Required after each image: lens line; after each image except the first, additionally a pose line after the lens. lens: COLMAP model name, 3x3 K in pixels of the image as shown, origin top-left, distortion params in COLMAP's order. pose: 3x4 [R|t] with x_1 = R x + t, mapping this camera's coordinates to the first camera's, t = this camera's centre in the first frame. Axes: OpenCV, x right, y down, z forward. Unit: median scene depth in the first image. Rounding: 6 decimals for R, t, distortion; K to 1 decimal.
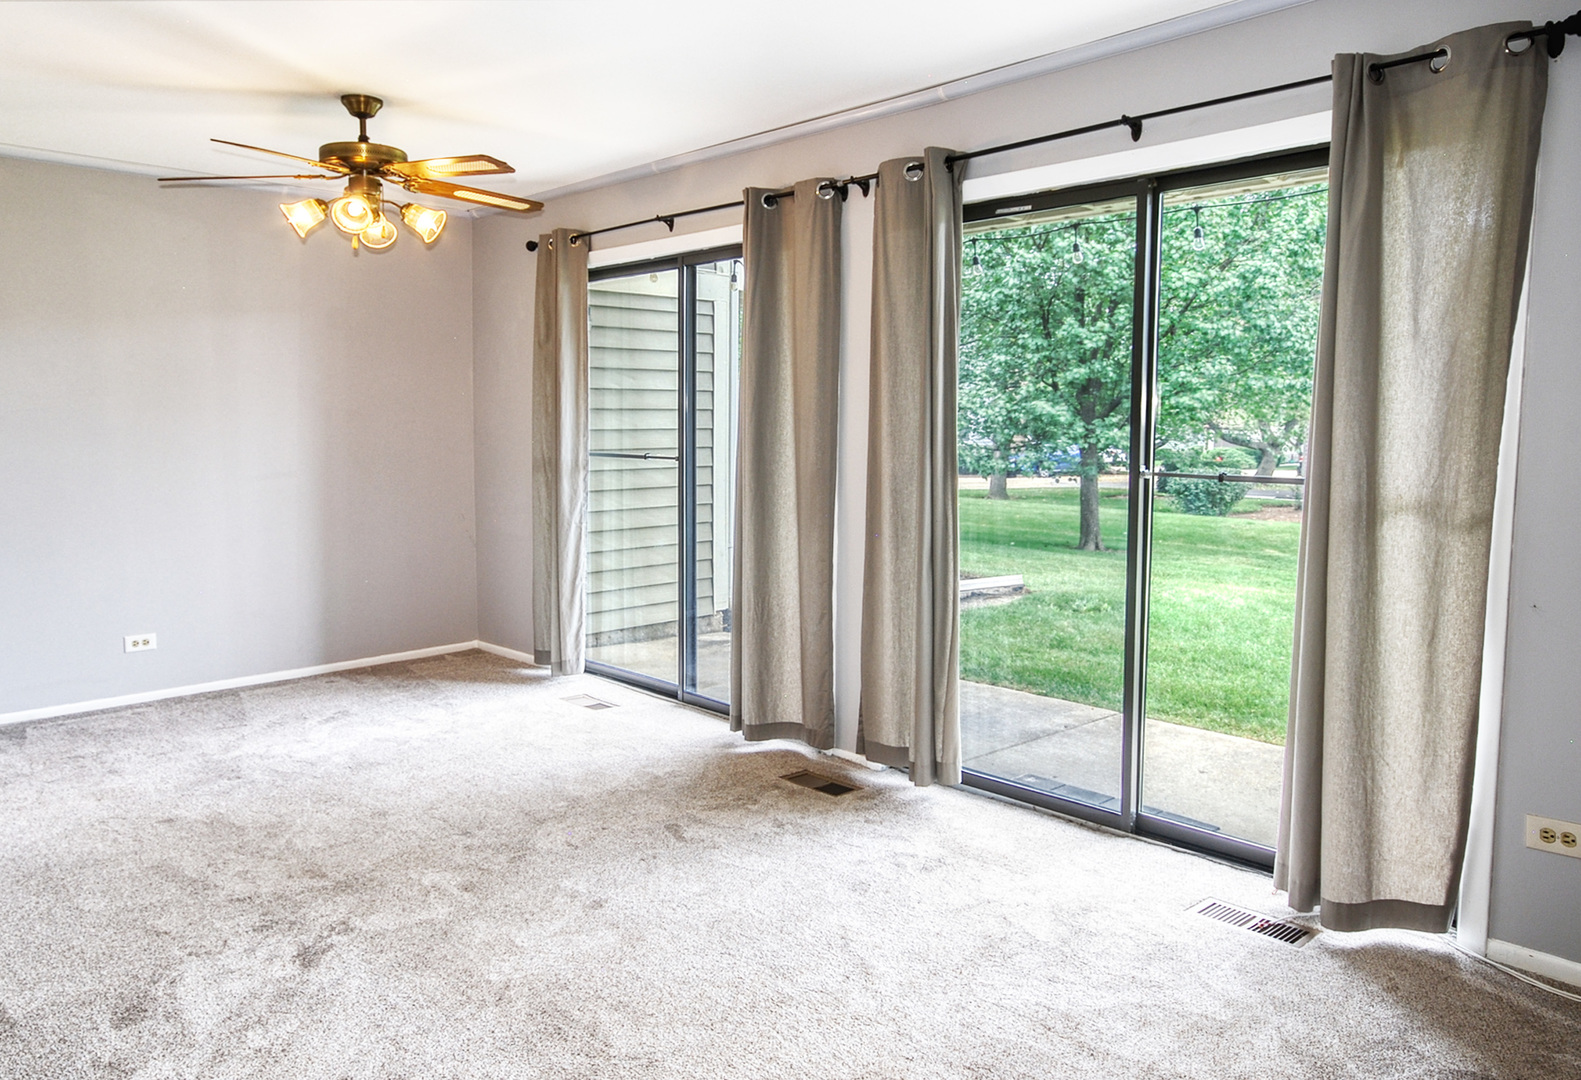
lens RADIAL K [[1129.8, 0, 789.9], [0, 1129.8, 513.5], [0, 0, 1]] dist [0.003119, 0.002622]
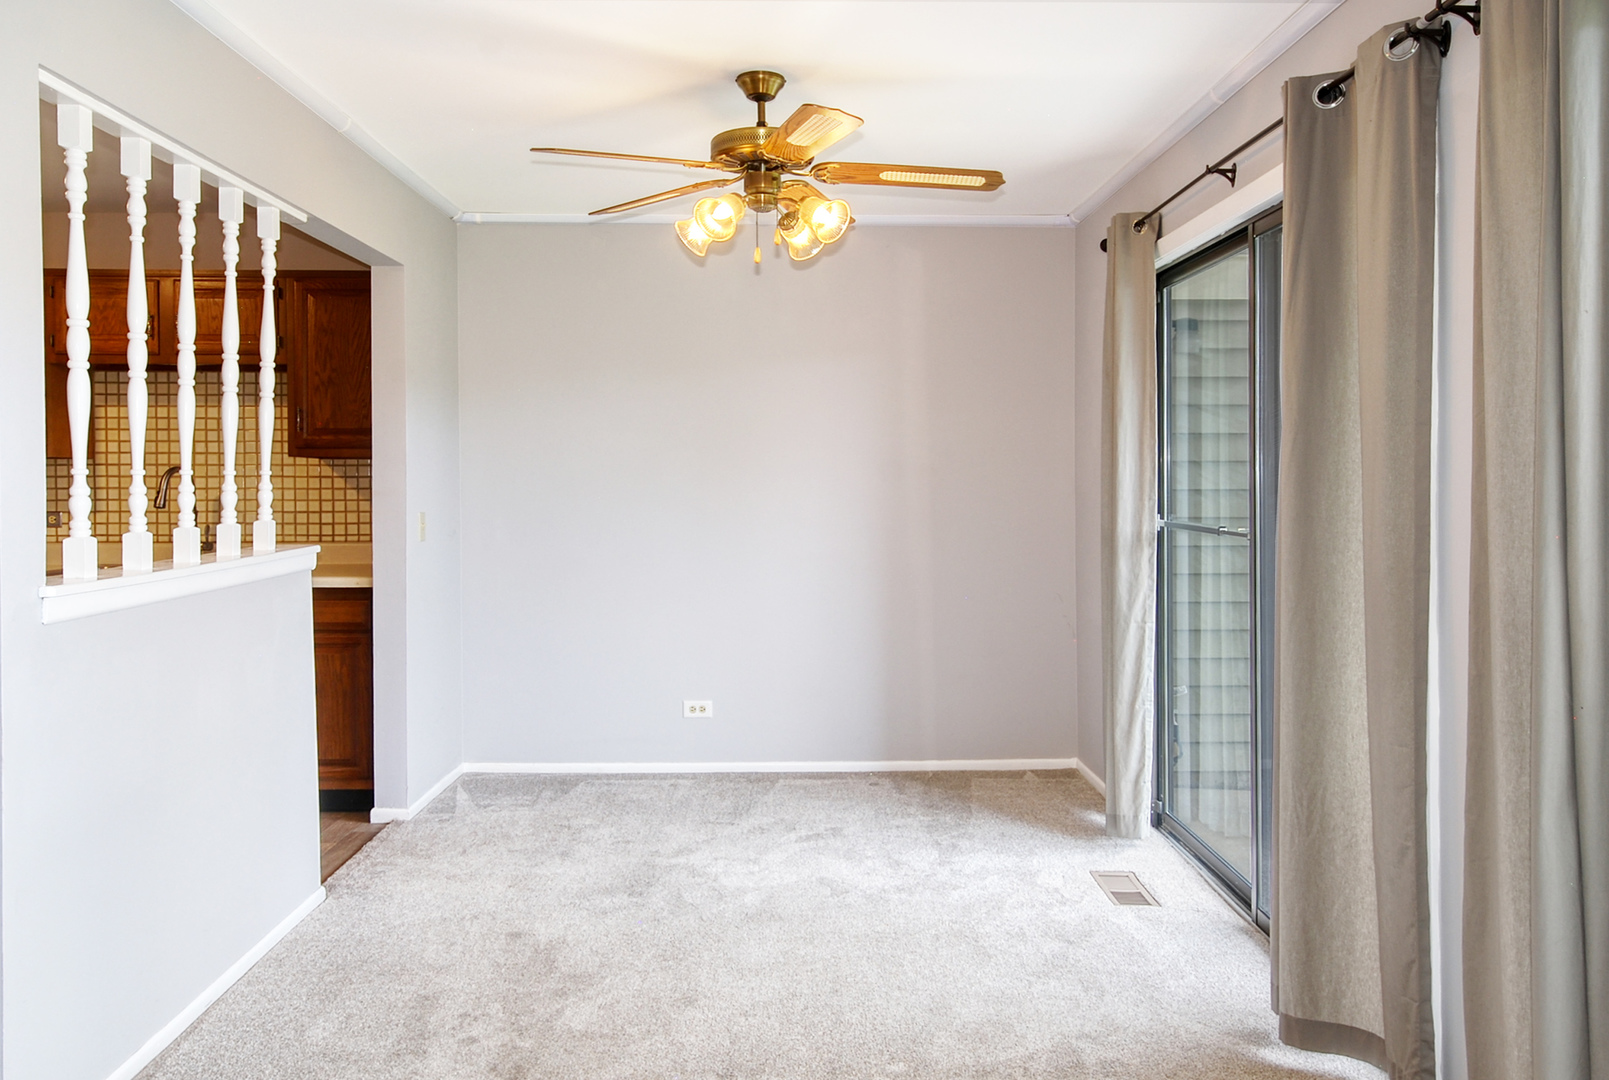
lens RADIAL K [[1157.0, 0, 803.0], [0, 1157.0, 478.4], [0, 0, 1]] dist [0.000411, 0.003672]
pose [[0.739676, 0.003040, -0.672956, 0.196300], [-0.059074, 0.996423, -0.060430, -0.034050], [0.670365, 0.084453, 0.737210, 0.438292]]
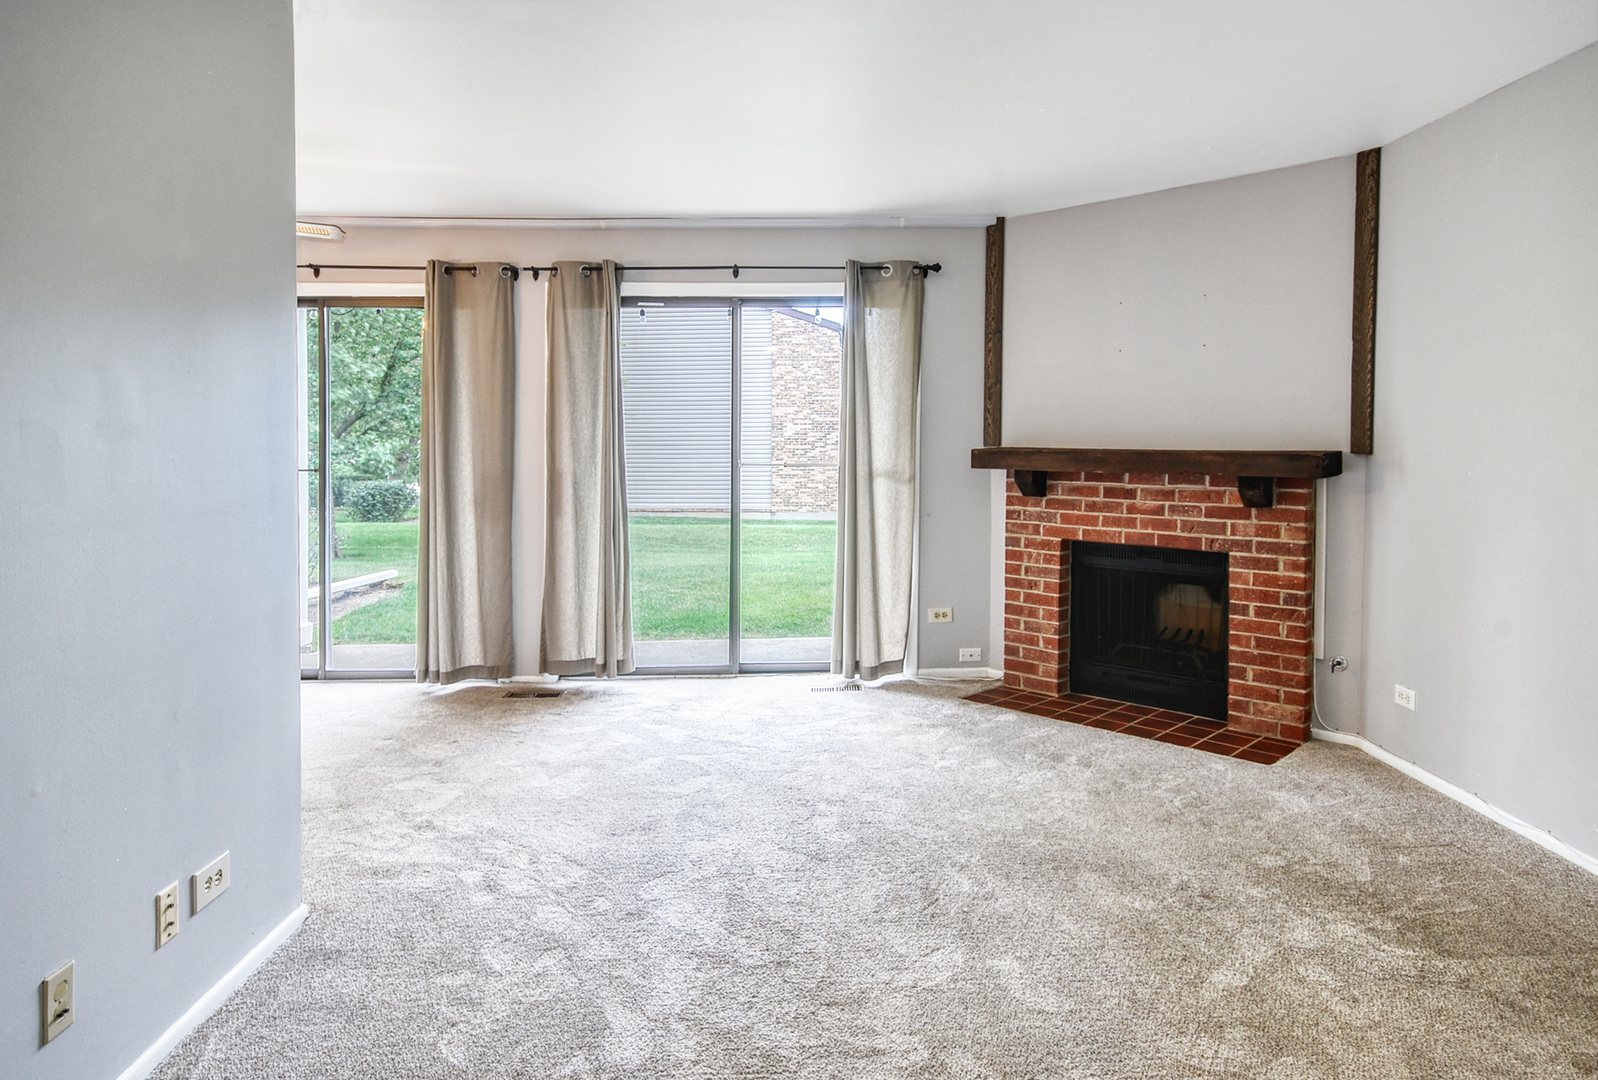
lens RADIAL K [[1417.0, 0, 802.4], [0, 1417.0, 495.1], [0, 0, 1]] dist [-0.069406, 0.179260]
pose [[0.583279, -0.038993, 0.811335, -1.219604], [0.073566, 0.997278, -0.004959, 0.026094], [-0.808933, 0.062579, 0.584560, -0.310811]]
